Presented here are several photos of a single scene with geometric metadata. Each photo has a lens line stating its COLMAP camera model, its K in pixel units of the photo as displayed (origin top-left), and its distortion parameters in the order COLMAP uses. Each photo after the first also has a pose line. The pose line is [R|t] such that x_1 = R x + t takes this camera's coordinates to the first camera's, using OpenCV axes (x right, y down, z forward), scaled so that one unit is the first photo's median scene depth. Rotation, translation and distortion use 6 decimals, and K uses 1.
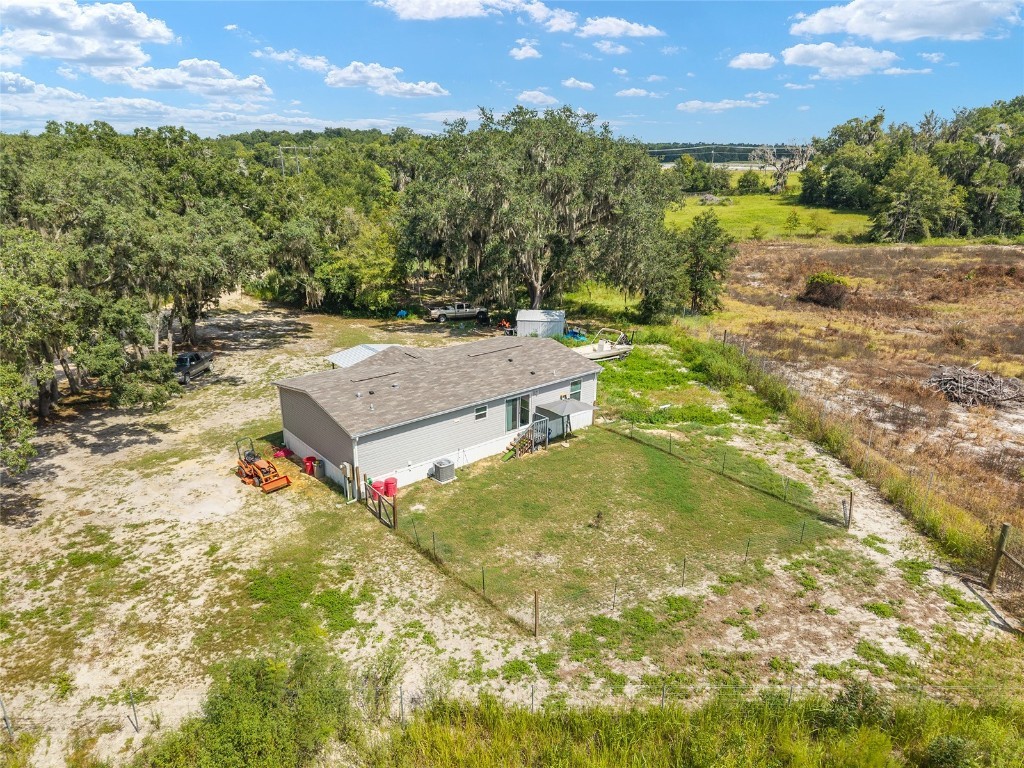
lens RADIAL K [[690.9, 0, 509.8], [0, 690.9, 383.2], [0, 0, 1]] dist [0.032569, -0.032317]
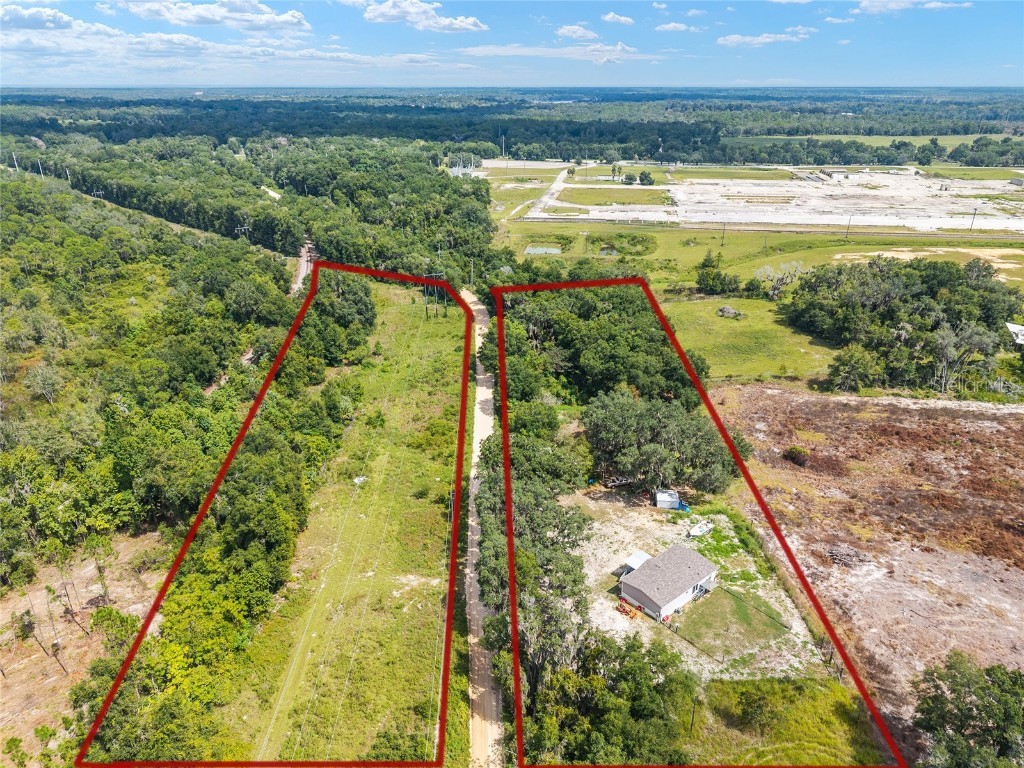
lens RADIAL K [[690.9, 0, 509.8], [0, 690.9, 383.2], [0, 0, 1]] dist [0.032569, -0.032317]
pose [[0.999868, -0.013874, 0.008439, -0.978889], [0.013134, 0.996529, 0.082201, -1.341451], [-0.009550, -0.082079, 0.996580, -2.446930]]
